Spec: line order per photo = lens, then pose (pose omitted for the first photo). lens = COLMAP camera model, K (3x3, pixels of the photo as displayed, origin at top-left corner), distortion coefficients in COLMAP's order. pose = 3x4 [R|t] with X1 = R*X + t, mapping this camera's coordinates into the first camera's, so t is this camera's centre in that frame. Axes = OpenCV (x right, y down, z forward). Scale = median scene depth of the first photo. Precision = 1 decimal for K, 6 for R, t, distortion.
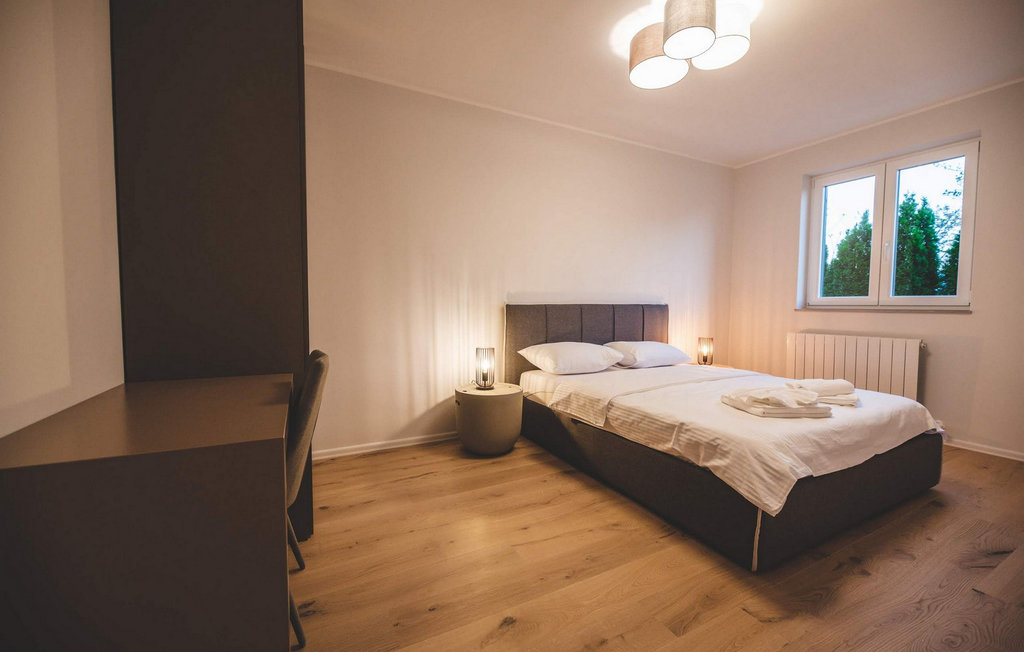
lens RADIAL K [[408.8, 0, 502.6], [0, 408.8, 318.4], [0, 0, 1]] dist [-0.001317, -0.001314]
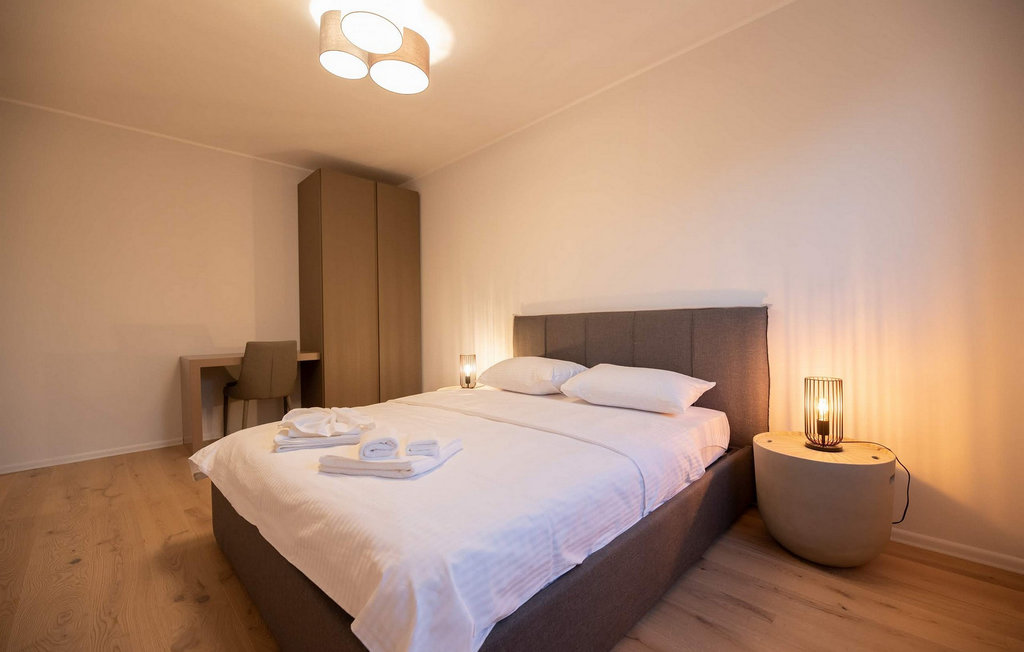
lens RADIAL K [[408.8, 0, 503.0], [0, 408.8, 334.8], [0, 0, 1]] dist [-0.001317, -0.001314]
pose [[0.309615, 0.010522, -0.950804, 0.997876], [-0.028136, 0.999602, 0.001900, 0.010510], [0.950446, 0.026164, 0.309787, 0.704626]]
